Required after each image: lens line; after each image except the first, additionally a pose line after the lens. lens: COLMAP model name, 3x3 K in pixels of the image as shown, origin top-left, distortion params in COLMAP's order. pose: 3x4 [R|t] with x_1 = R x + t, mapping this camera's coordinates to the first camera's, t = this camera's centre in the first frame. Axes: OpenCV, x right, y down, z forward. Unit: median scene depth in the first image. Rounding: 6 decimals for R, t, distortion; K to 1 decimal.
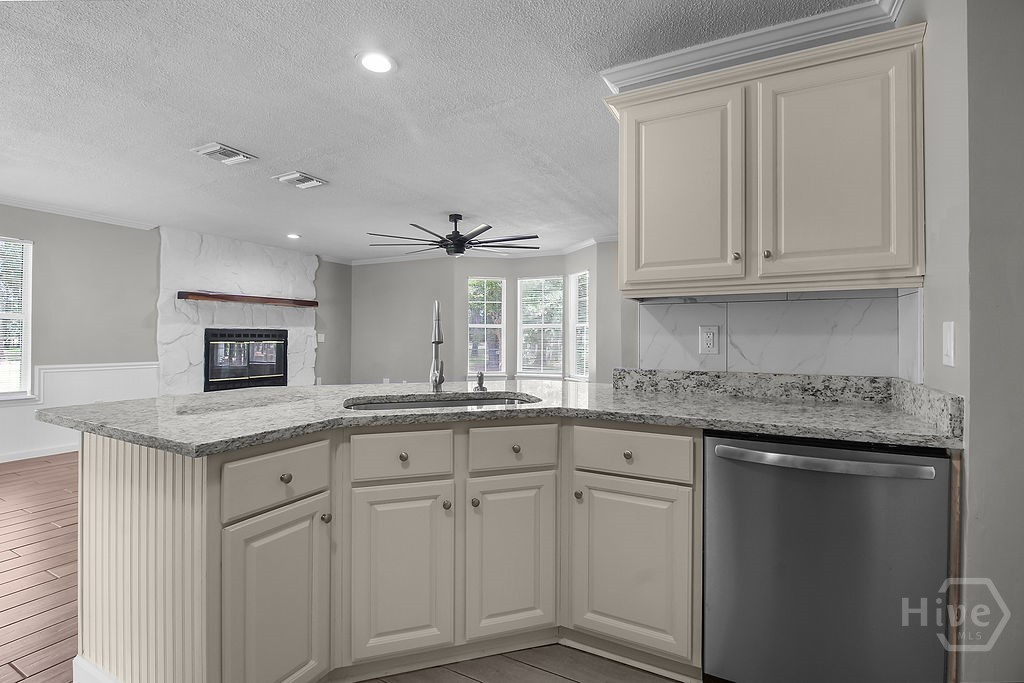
lens RADIAL K [[482.5, 0, 508.2], [0, 482.5, 328.7], [0, 0, 1]] dist [-0.007507, -0.007460]
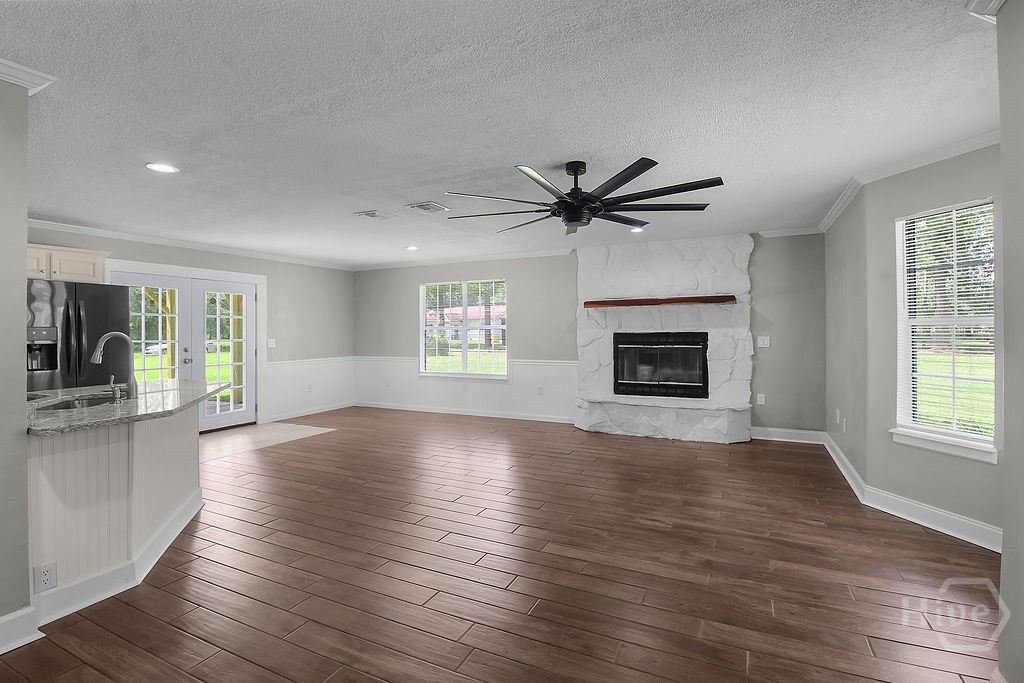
lens RADIAL K [[482.5, 0, 509.2], [0, 482.5, 327.6], [0, 0, 1]] dist [-0.007507, -0.007460]
pose [[0.023494, -0.007386, -0.999697, 0.442668], [0.027021, 0.999612, -0.006751, -0.011048], [0.999359, -0.026854, 0.023684, 0.736163]]
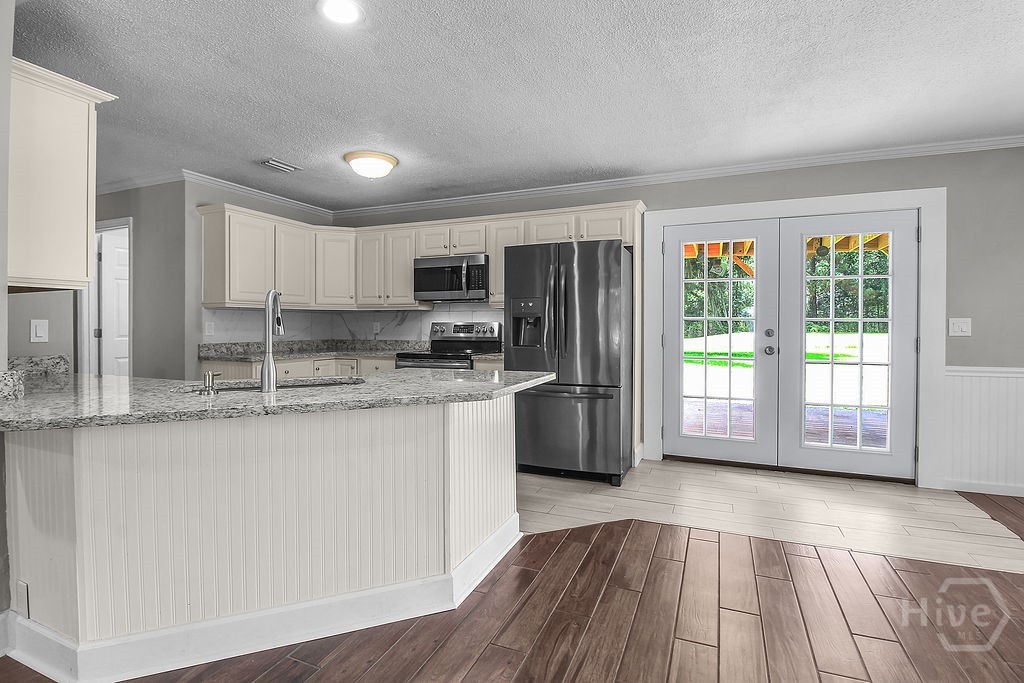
lens RADIAL K [[482.5, 0, 513.7], [0, 482.5, 326.2], [0, 0, 1]] dist [-0.007507, -0.007460]
pose [[-0.995572, 0.000377, -0.094002, -0.181133], [0.001249, 0.999957, -0.009223, 0.006944], [0.093995, -0.009299, -0.995529, 0.685659]]
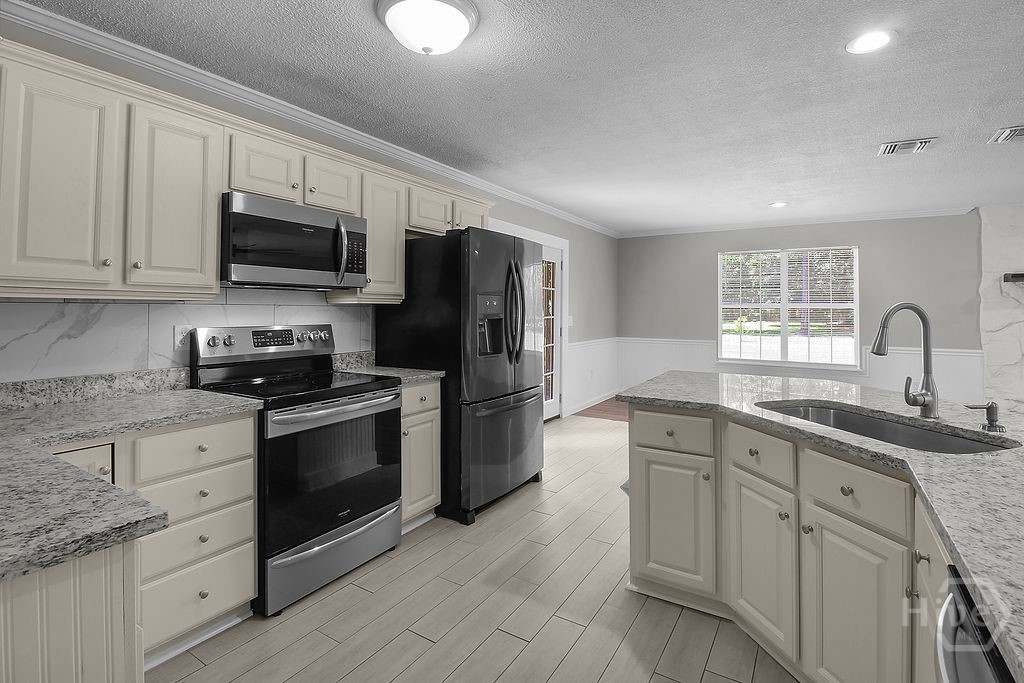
lens RADIAL K [[482.5, 0, 522.6], [0, 482.5, 303.0], [0, 0, 1]] dist [-0.007507, -0.007460]
pose [[-0.060797, -0.016720, -0.998010, 0.242178], [0.011626, 0.999780, -0.017458, -0.017150], [0.998082, -0.012664, -0.060589, 0.141668]]
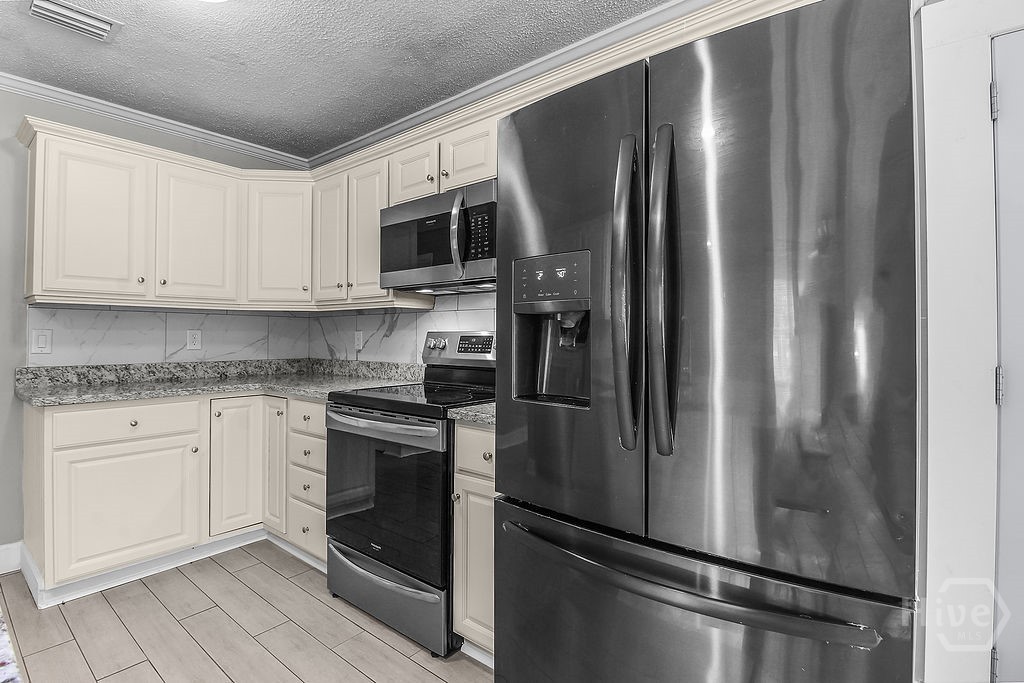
lens RADIAL K [[482.5, 0, 517.9], [0, 482.5, 335.6], [0, 0, 1]] dist [-0.007507, -0.007460]
pose [[-0.984525, -0.002210, 0.175228, -0.278083], [-0.004729, 0.999891, -0.013958, 0.002260], [-0.175178, -0.014571, -0.984429, 0.280367]]
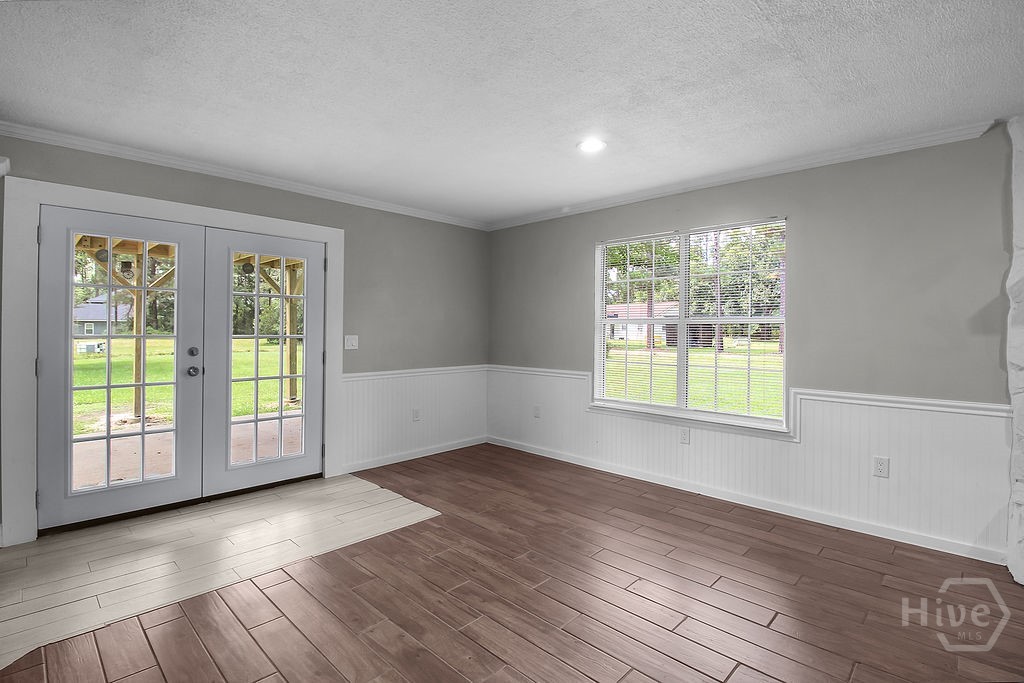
lens RADIAL K [[482.5, 0, 514.1], [0, 482.5, 327.7], [0, 0, 1]] dist [-0.007507, -0.007460]
pose [[-0.273877, -0.007605, -0.961735, -0.134166], [0.011204, 0.999876, -0.011097, -0.007467], [0.961700, -0.013814, -0.273757, 0.606279]]
